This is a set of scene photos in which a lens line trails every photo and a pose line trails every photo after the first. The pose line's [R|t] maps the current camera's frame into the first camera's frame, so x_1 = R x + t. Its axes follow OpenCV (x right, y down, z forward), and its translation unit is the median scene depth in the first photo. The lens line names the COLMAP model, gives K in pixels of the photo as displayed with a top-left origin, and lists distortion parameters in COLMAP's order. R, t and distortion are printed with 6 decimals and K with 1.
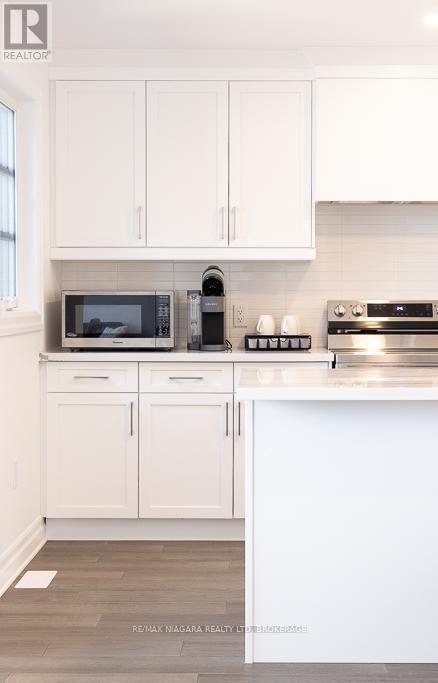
lens RADIAL K [[1148.0, 0, 220.0], [0, 1148.0, 337.7], [0, 0, 1]] dist [-0.034096, 0.000000]
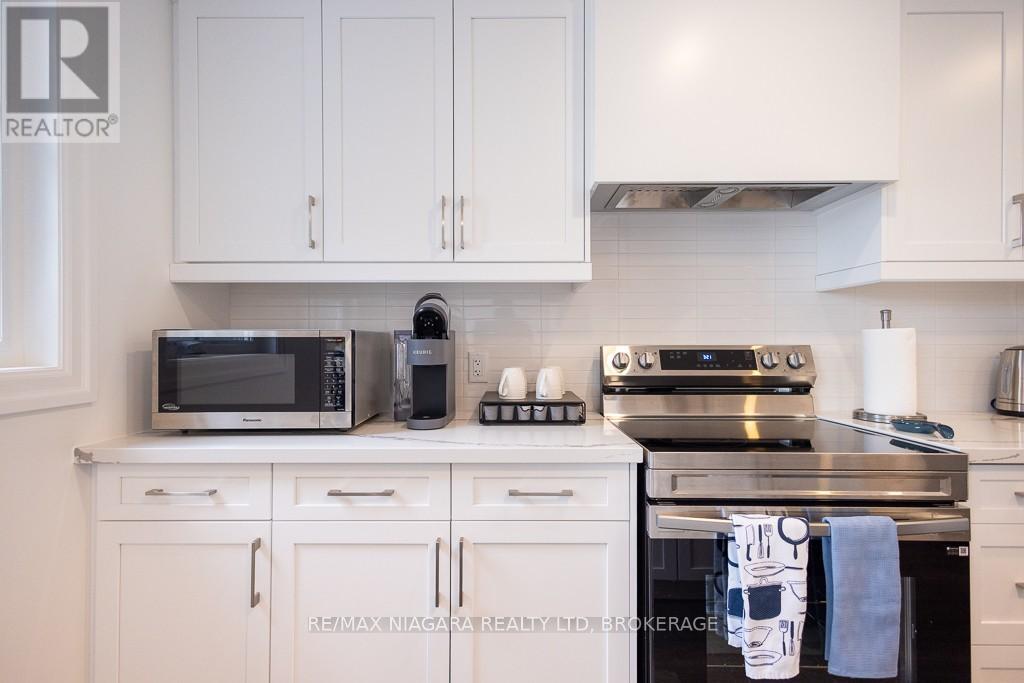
lens RADIAL K [[471.7, 0, 512.3], [0, 471.7, 341.5], [0, 0, 1]] dist [0.003531, -0.002927]
pose [[0.999538, -0.000291, 0.030407, 0.032285], [0.001422, 0.999307, -0.037189, -0.025446], [-0.030375, 0.037215, 0.998846, 0.745061]]
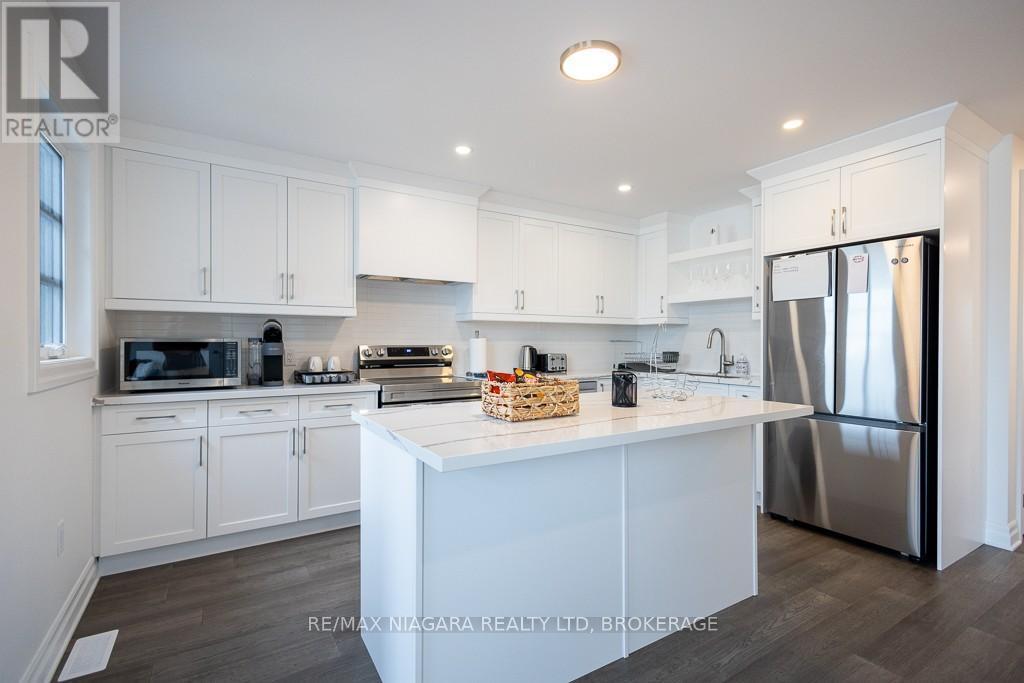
lens RADIAL K [[471.7, 0, 515.7], [0, 471.7, 341.1], [0, 0, 1]] dist [0.003531, -0.002927]
pose [[0.828178, 0.002353, 0.560461, -0.077722], [0.015995, 0.999485, -0.027831, -0.019198], [-0.560237, 0.032014, 0.827713, 0.418733]]
